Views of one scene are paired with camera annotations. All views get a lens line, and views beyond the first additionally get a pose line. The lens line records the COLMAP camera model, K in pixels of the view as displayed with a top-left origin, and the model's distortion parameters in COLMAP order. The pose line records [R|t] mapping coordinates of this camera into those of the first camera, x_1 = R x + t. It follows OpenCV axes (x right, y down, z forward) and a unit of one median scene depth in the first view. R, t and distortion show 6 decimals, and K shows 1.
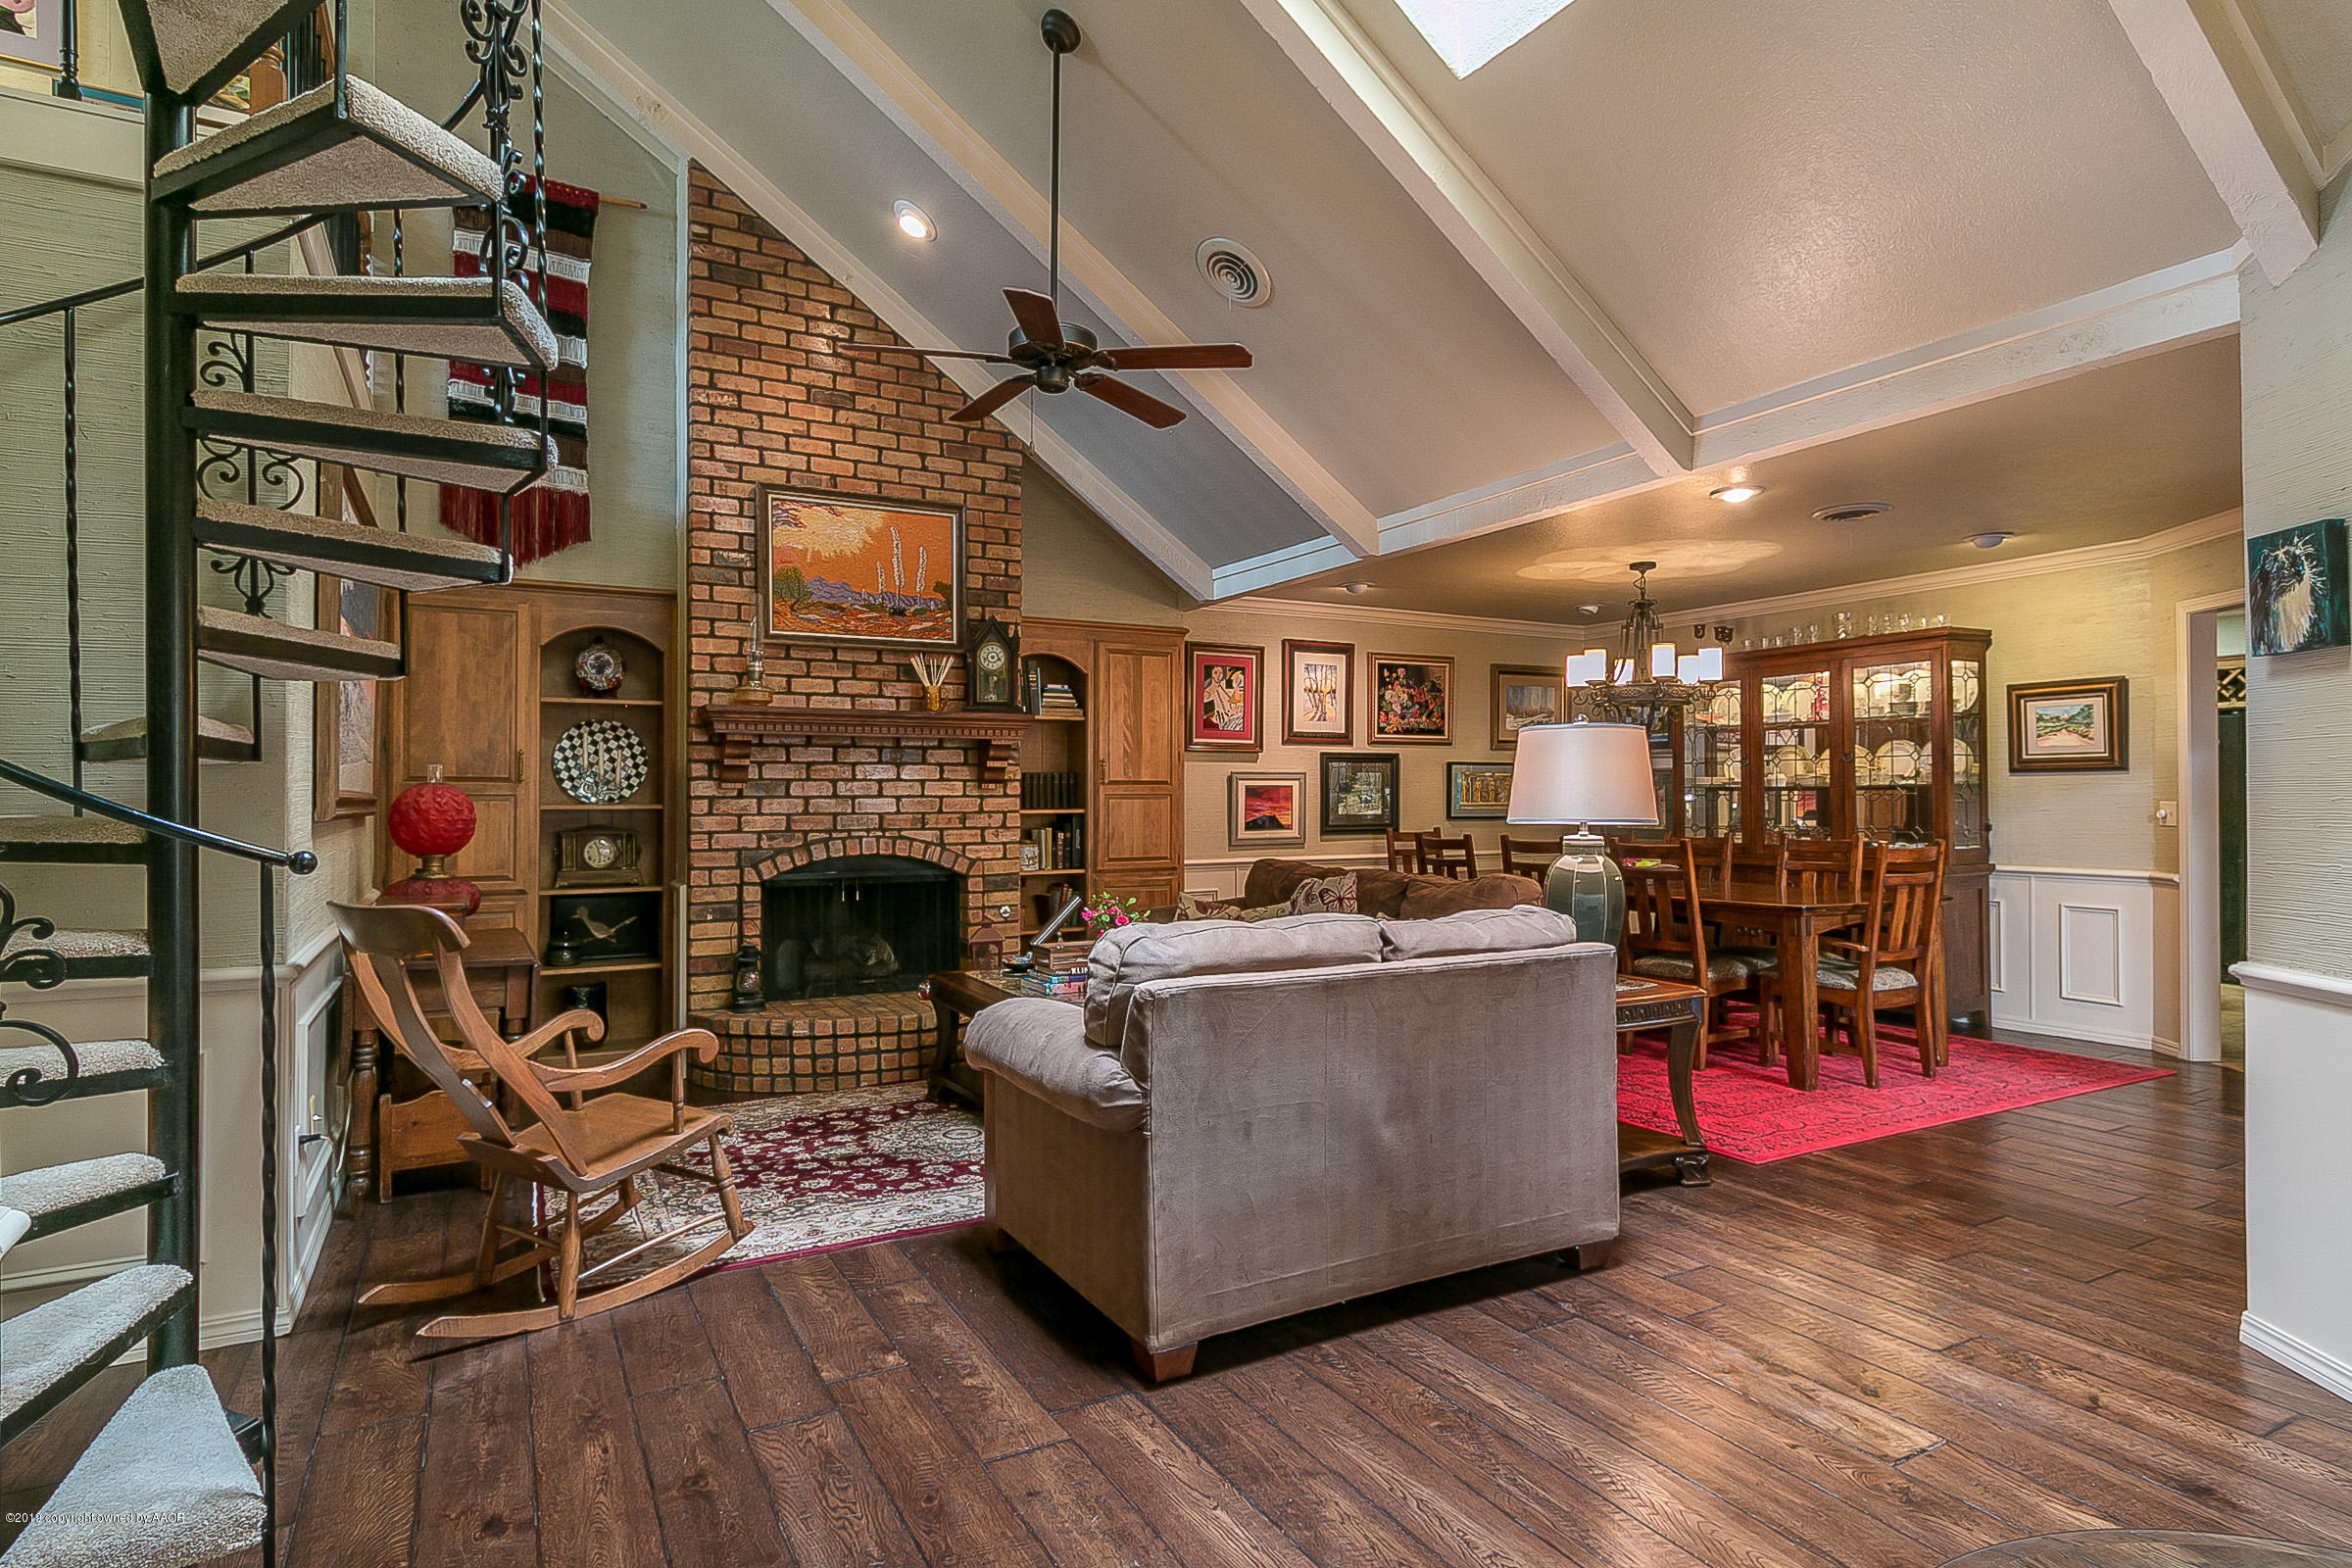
lens RADIAL K [[1240.1, 0, 1176.0], [0, 1240.1, 784.0], [0, 0, 1]] dist [0.003820, 0.000747]
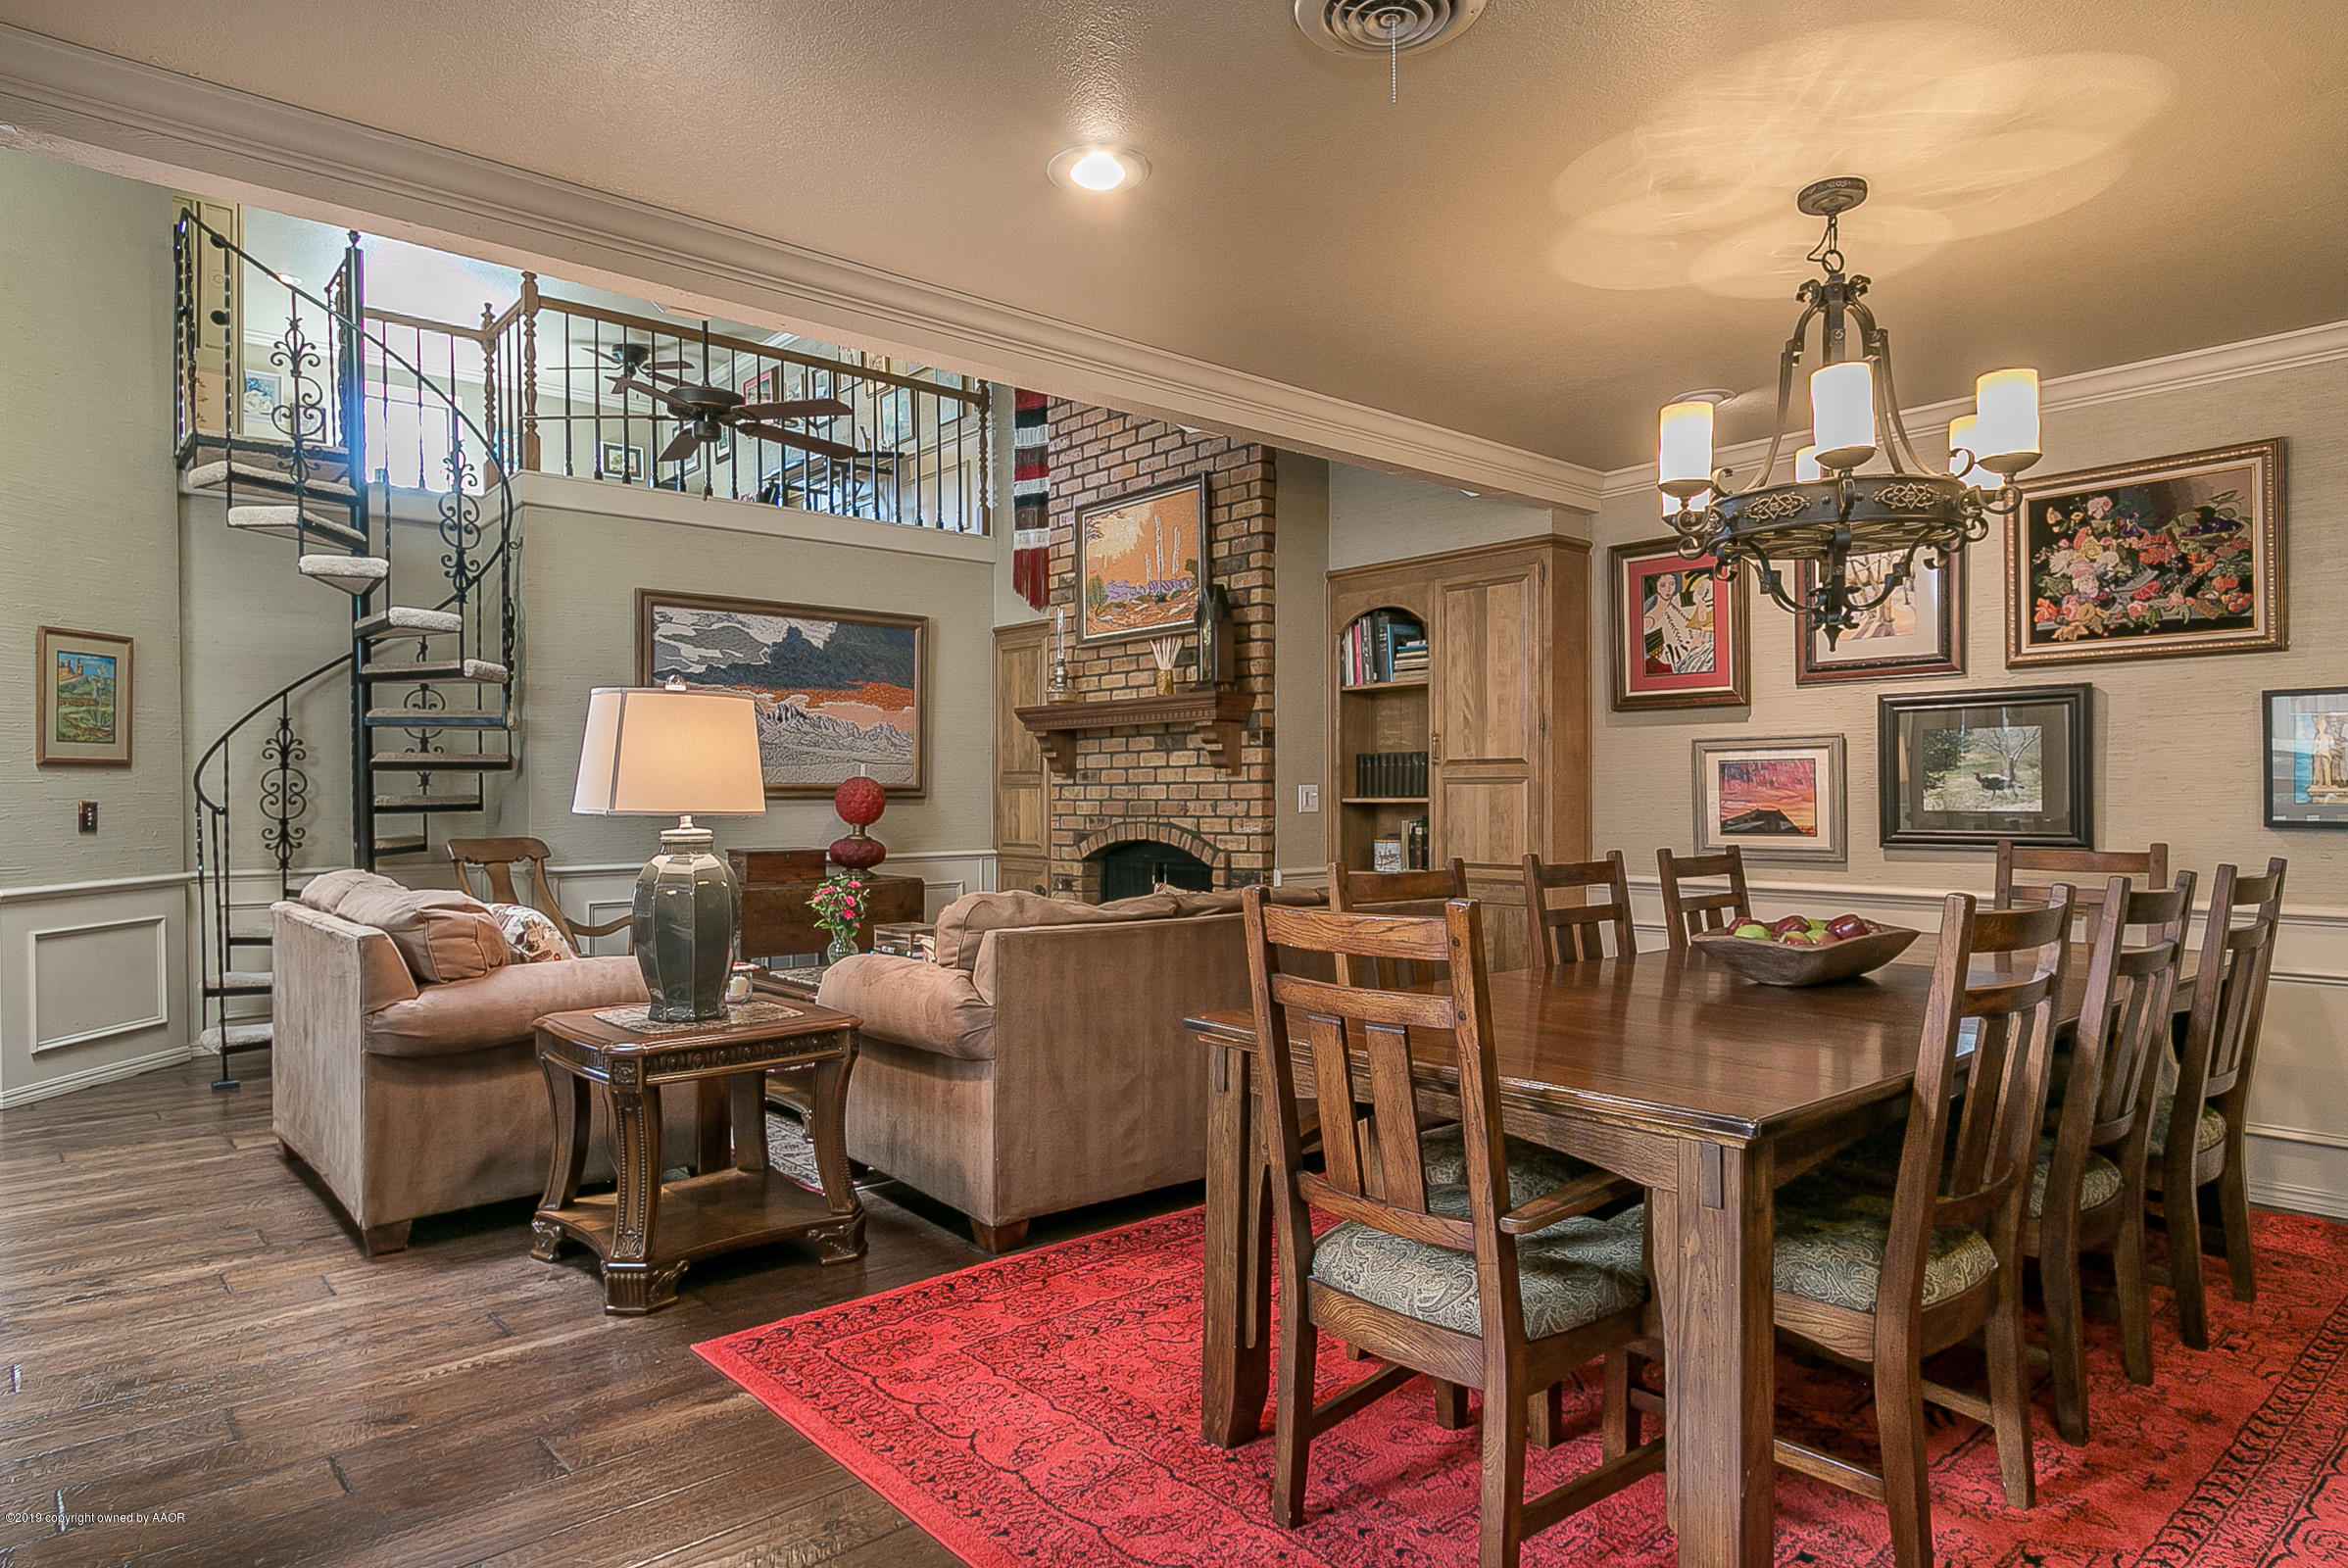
lens RADIAL K [[1361.3, 0, 1176.9], [0, 1361.3, 804.2], [0, 0, 1]] dist [0.004147, 0.000123]
pose [[0.213333, 0.008428, -0.976943, 0.716555], [0.014622, 0.999823, 0.011818, 0.011980], [0.976870, -0.016806, 0.213172, 0.652060]]
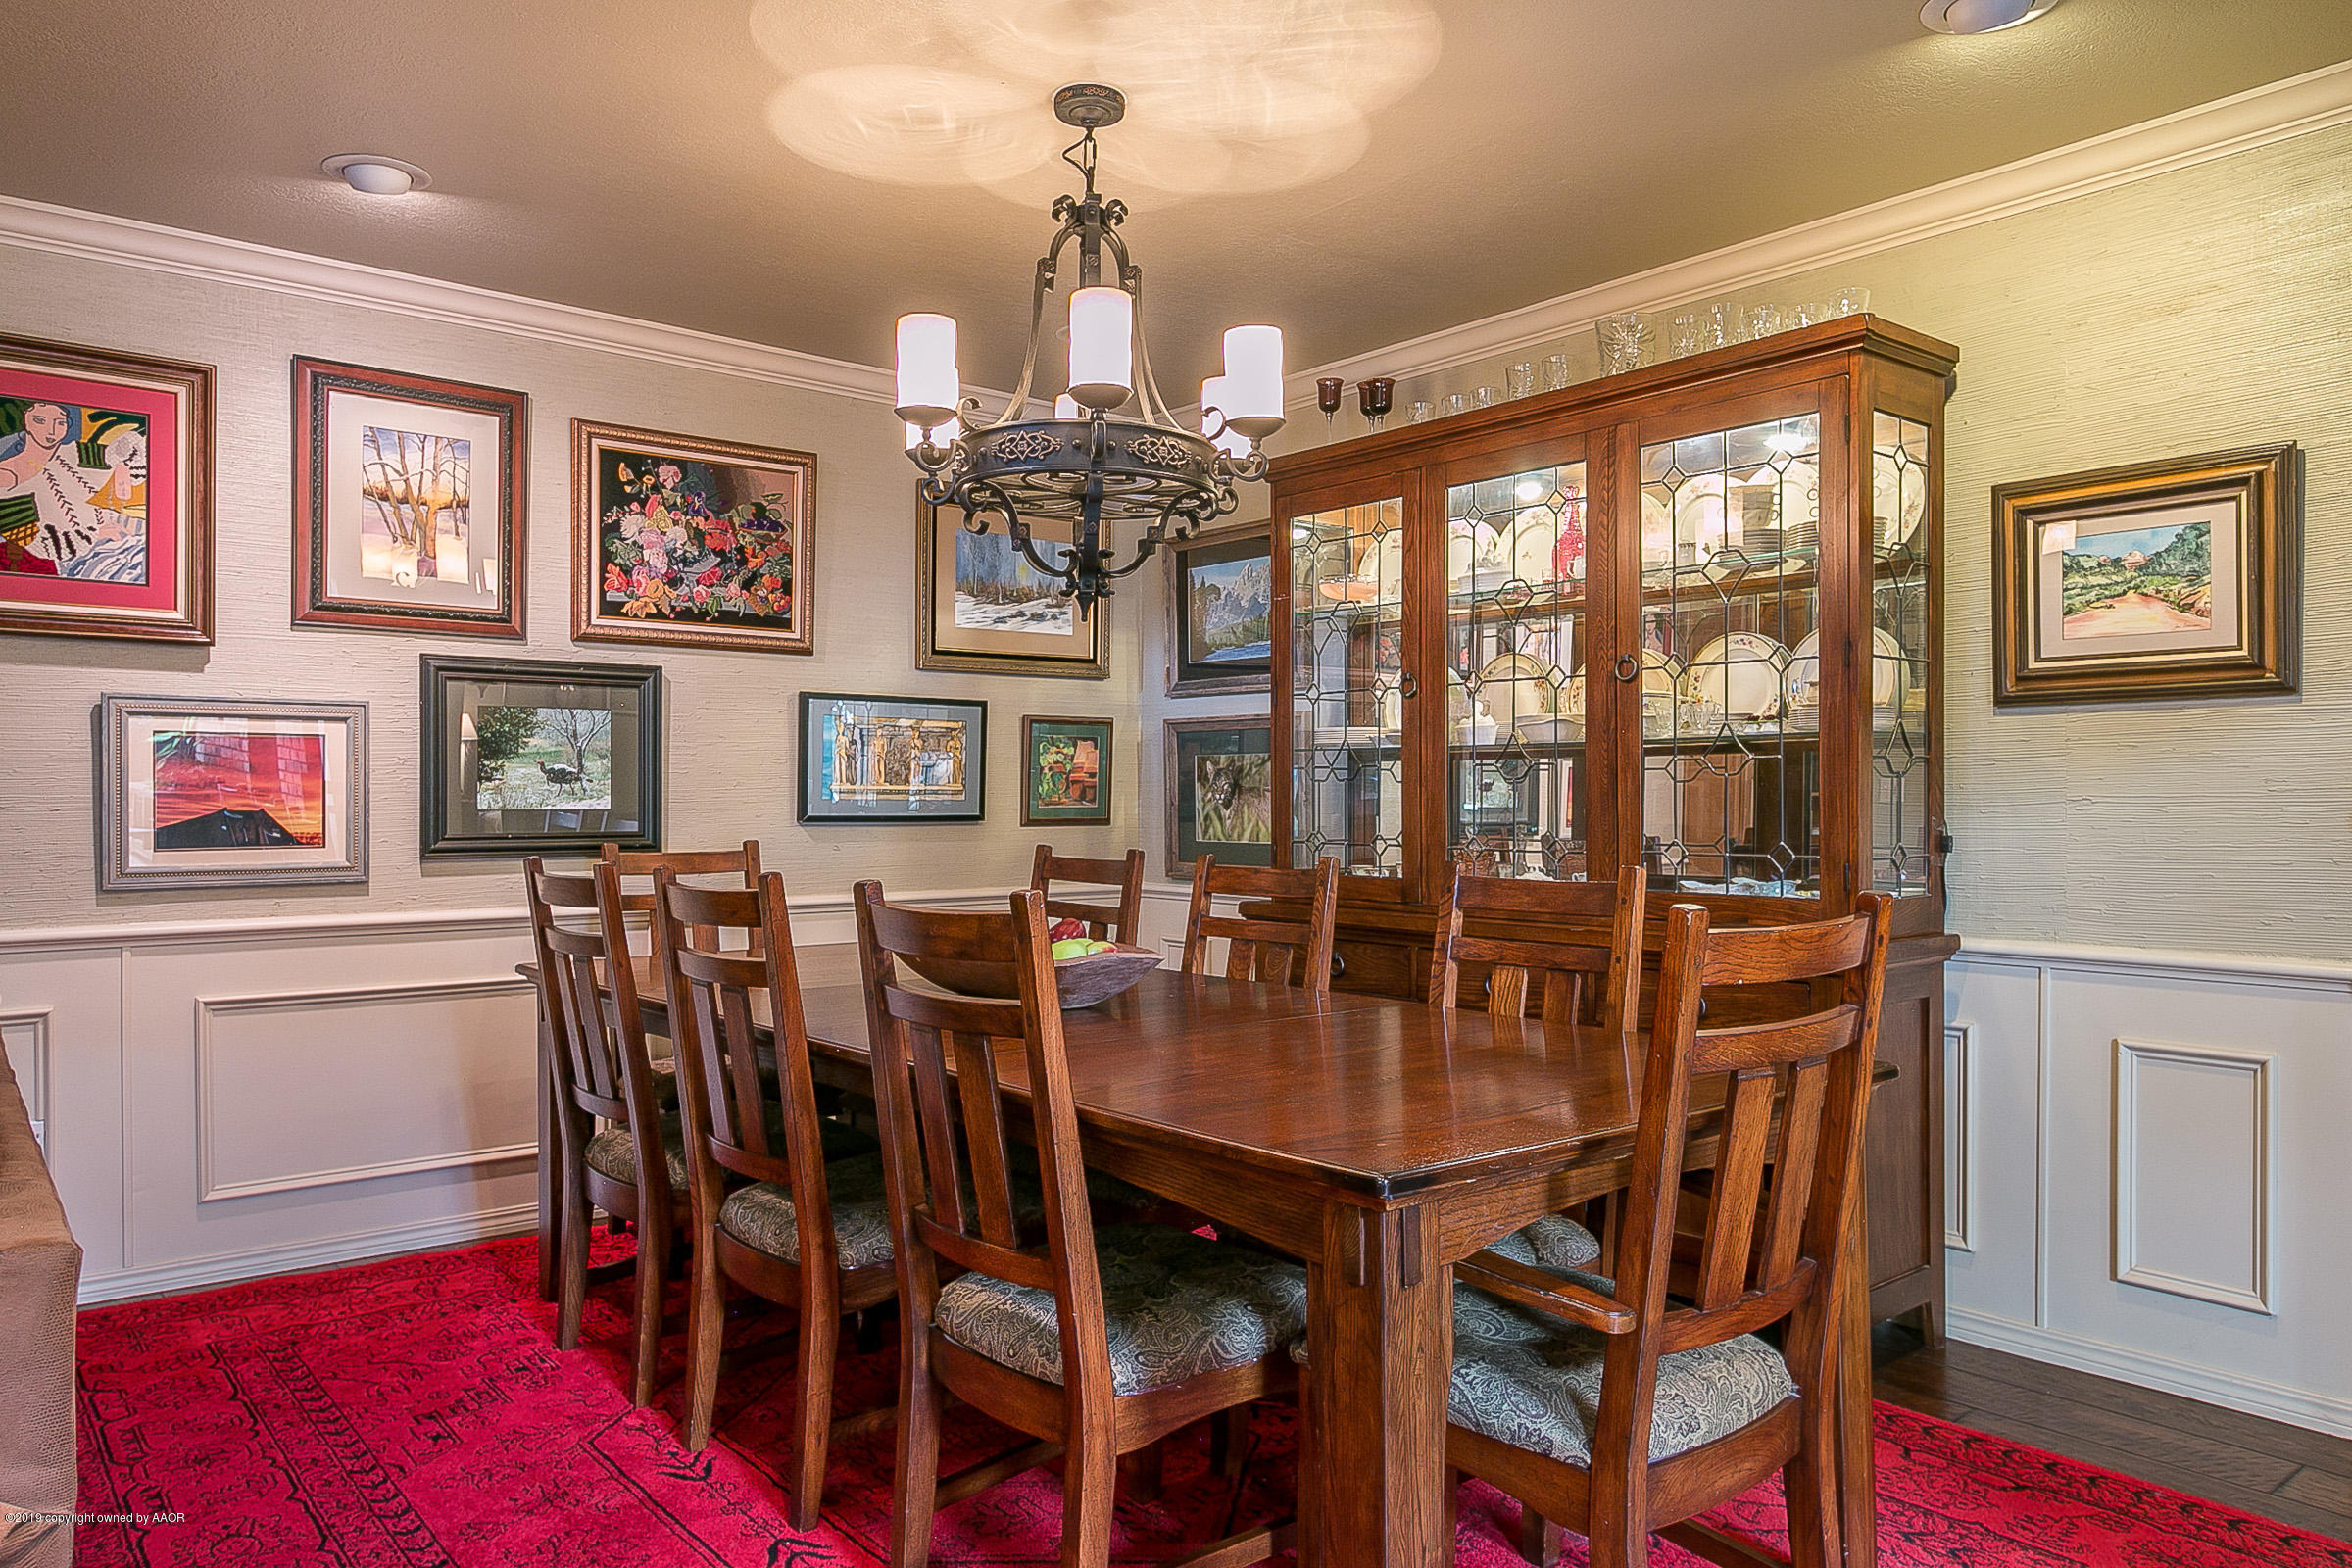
lens RADIAL K [[1570.0, 0, 1173.7], [0, 1570.0, 808.2], [0, 0, 1]] dist [0.002452, 0.001478]
pose [[0.982969, 0.004052, 0.183728, 0.298694], [-0.007217, 0.999837, 0.016562, 0.016111], [-0.183631, -0.017605, 0.982838, 0.516891]]
